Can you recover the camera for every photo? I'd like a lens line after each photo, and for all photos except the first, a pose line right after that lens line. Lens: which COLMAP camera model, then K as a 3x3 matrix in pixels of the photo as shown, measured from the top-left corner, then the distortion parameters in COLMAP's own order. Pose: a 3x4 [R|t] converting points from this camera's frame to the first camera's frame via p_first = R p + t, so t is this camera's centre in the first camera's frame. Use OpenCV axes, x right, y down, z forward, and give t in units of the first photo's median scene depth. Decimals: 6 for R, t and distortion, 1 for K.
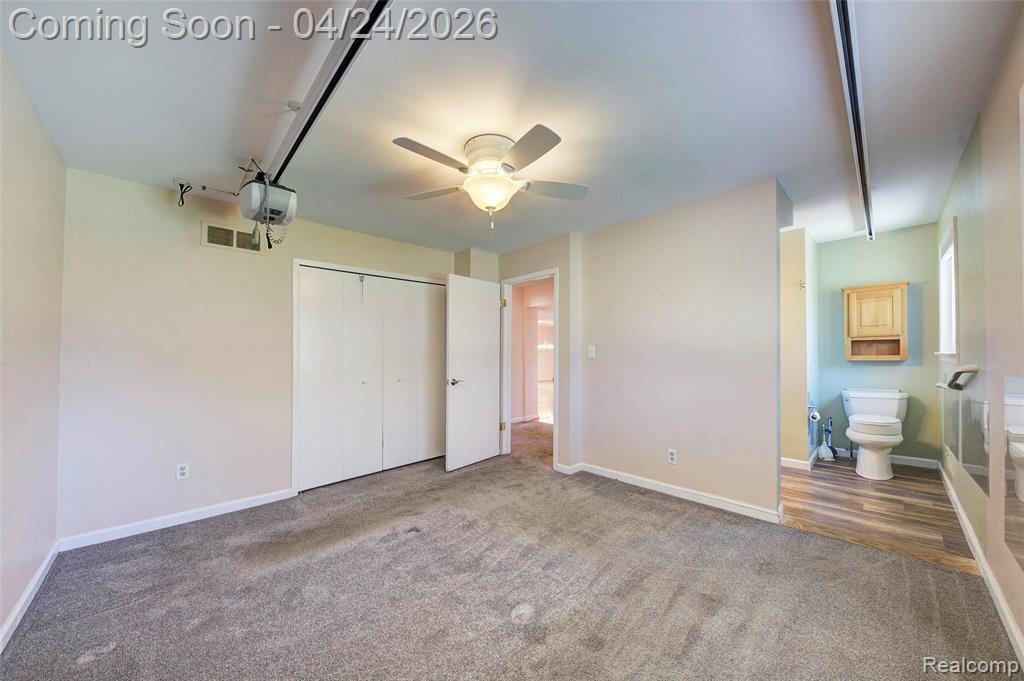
lens RADIAL K [[350.0, 0, 514.5], [0, 350.0, 344.3], [0, 0, 1]] dist [-0.004952, -0.001226]
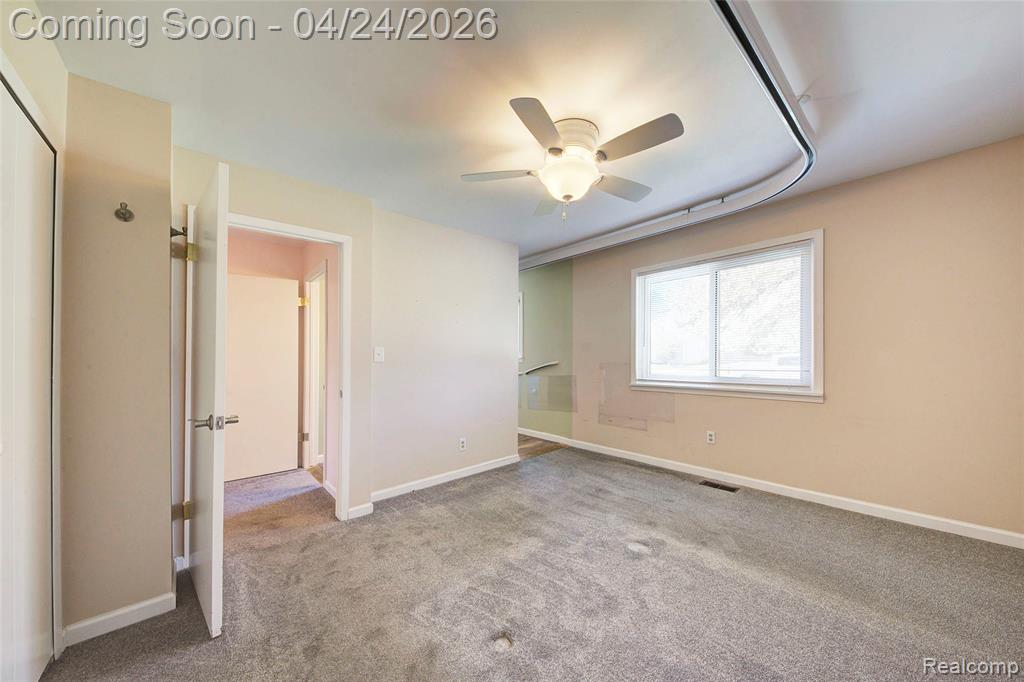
lens RADIAL K [[350.0, 0, 524.4], [0, 350.0, 357.9], [0, 0, 1]] dist [-0.004952, -0.001226]
pose [[0.046703, 0.007549, 0.998880, -0.722542], [-0.003982, 0.999965, -0.007371, 0.042223], [-0.998901, -0.003633, 0.046731, 0.757528]]
